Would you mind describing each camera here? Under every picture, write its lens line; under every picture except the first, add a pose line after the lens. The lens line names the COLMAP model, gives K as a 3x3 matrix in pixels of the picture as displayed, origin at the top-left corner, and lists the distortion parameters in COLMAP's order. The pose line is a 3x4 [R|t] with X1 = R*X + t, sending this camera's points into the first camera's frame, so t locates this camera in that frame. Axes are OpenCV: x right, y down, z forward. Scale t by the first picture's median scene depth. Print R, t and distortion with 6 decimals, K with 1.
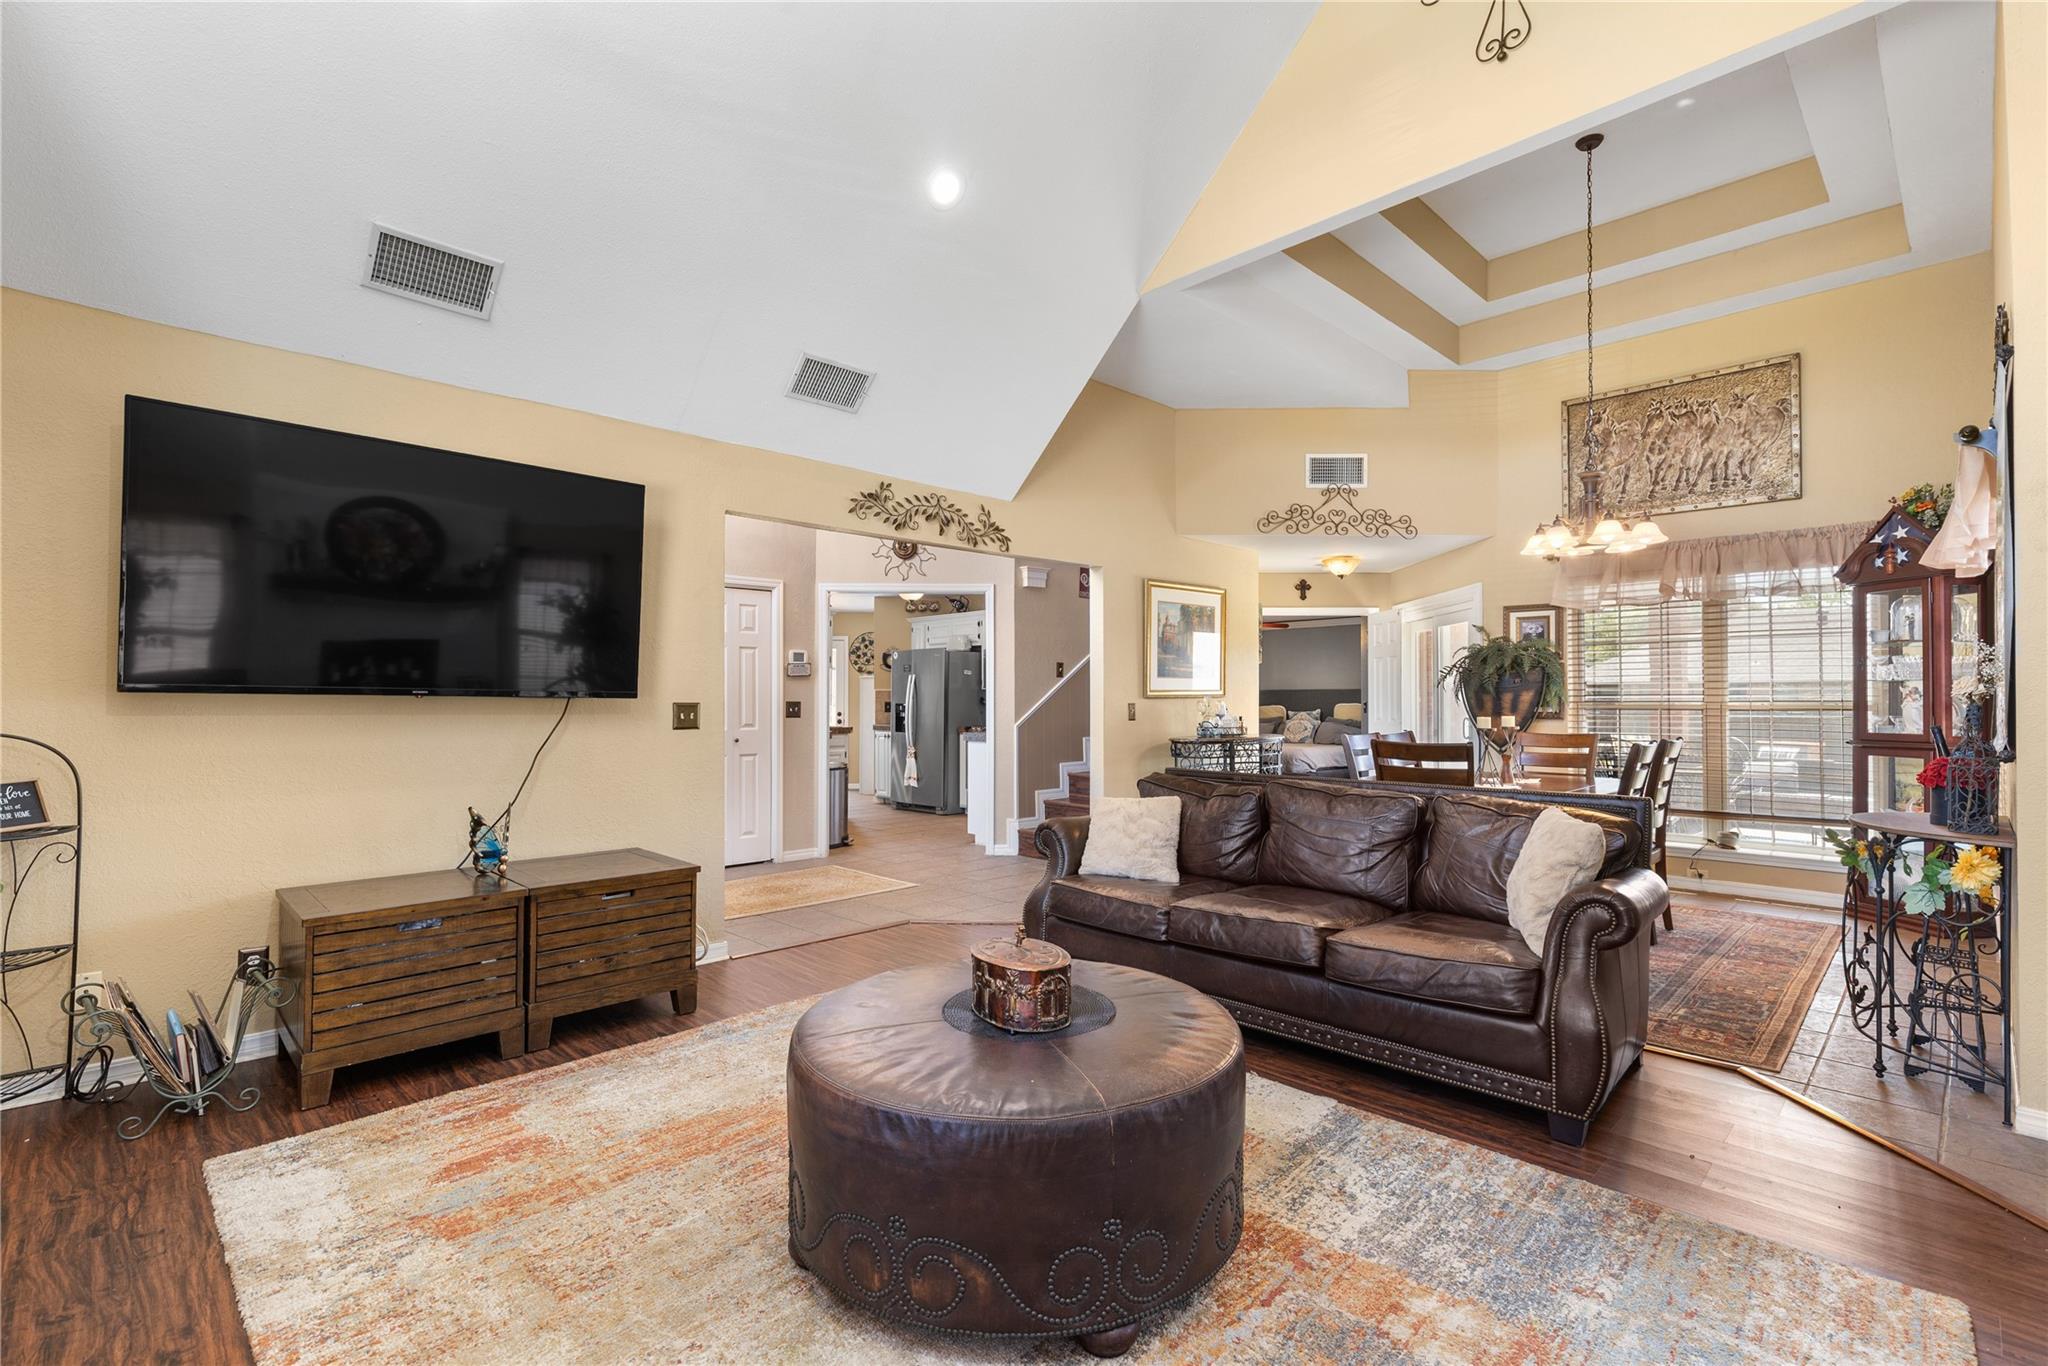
lens RADIAL K [[935.1, 0, 1032.6], [0, 935.1, 685.0], [0, 0, 1]] dist [0.008161, -0.001651]
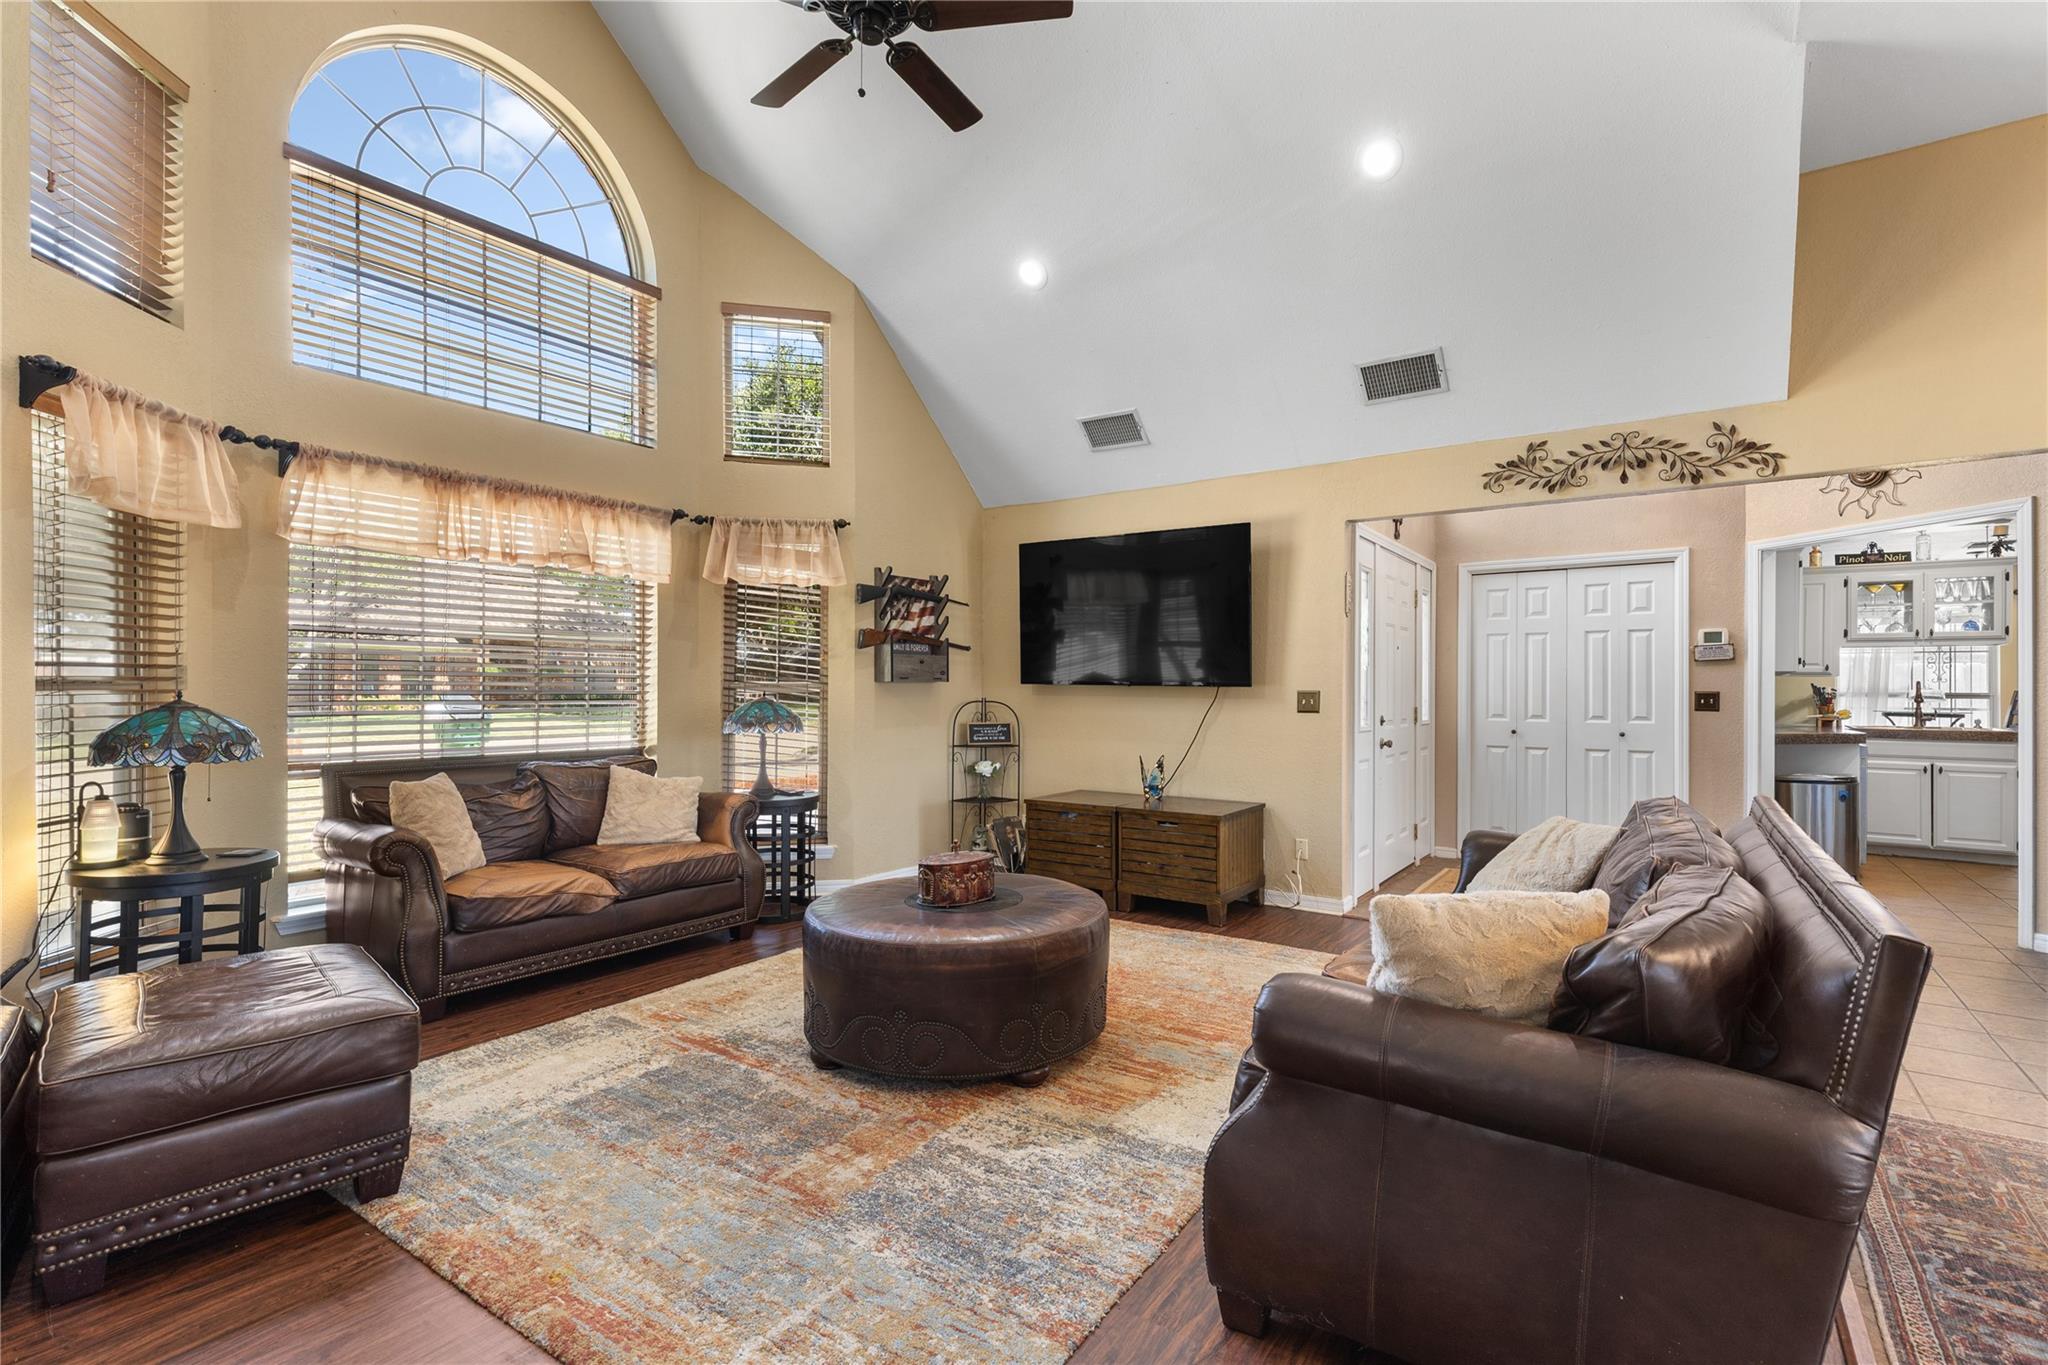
lens RADIAL K [[935.1, 0, 1030.3], [0, 935.1, 682.3], [0, 0, 1]] dist [0.008161, -0.001651]
pose [[0.166394, -0.007016, -0.986034, 0.875152], [0.013548, 0.999897, -0.004829, 0.010667], [0.985966, -0.012555, 0.166472, 0.522920]]
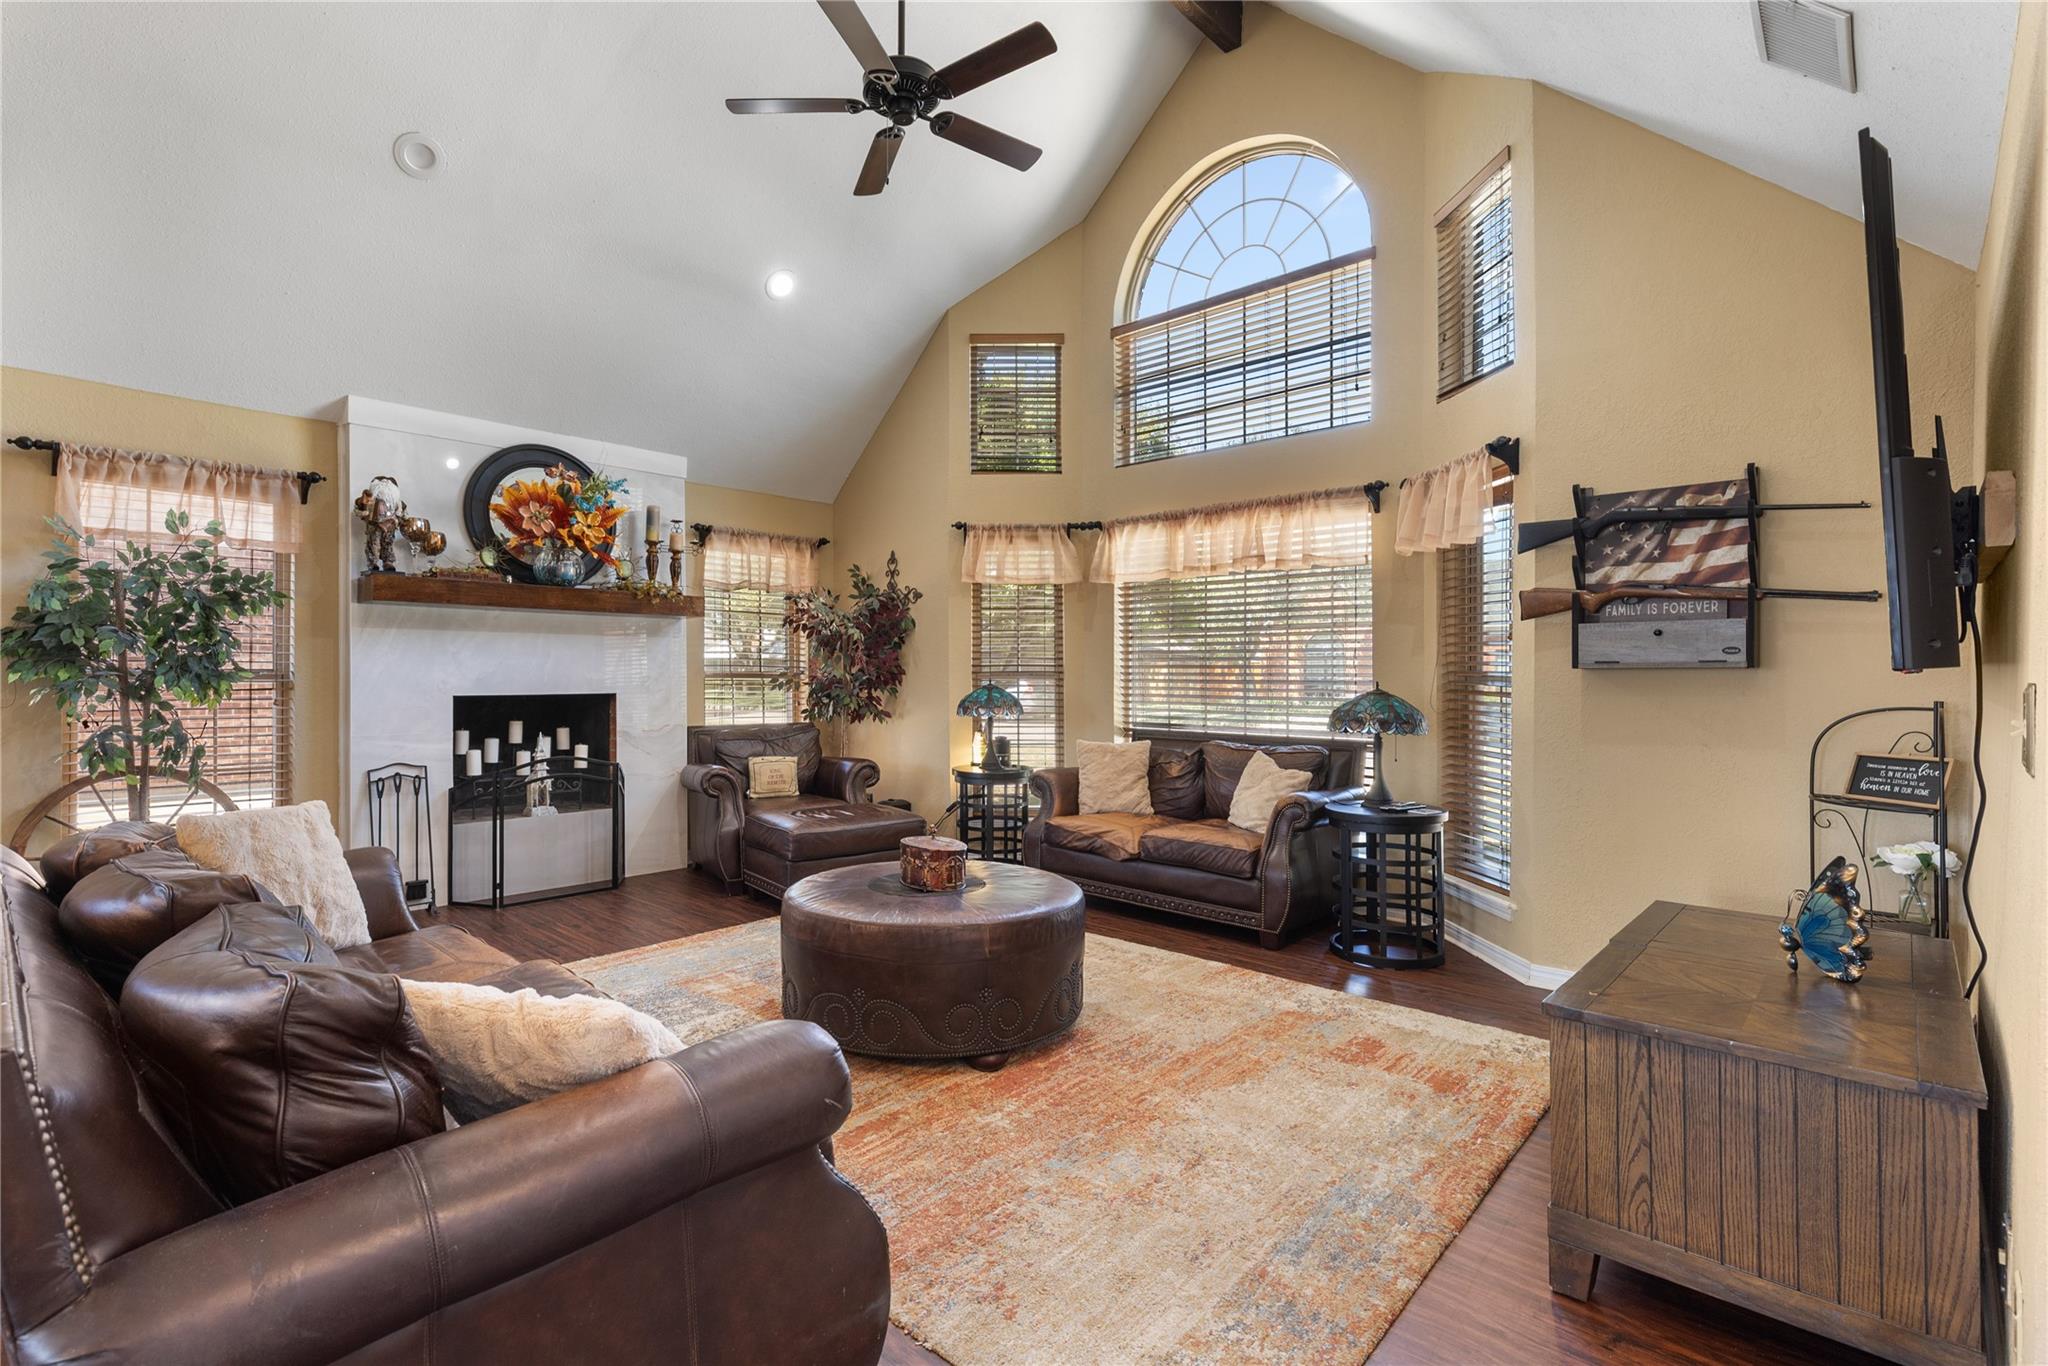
lens RADIAL K [[935.1, 0, 991.0], [0, 935.1, 683.2], [0, 0, 1]] dist [0.008161, -0.001651]
pose [[-0.999783, -0.006401, -0.019836, -0.043818], [-0.006227, 0.999942, -0.008825, 0.026361], [0.019892, -0.008699, -0.999764, 1.492753]]
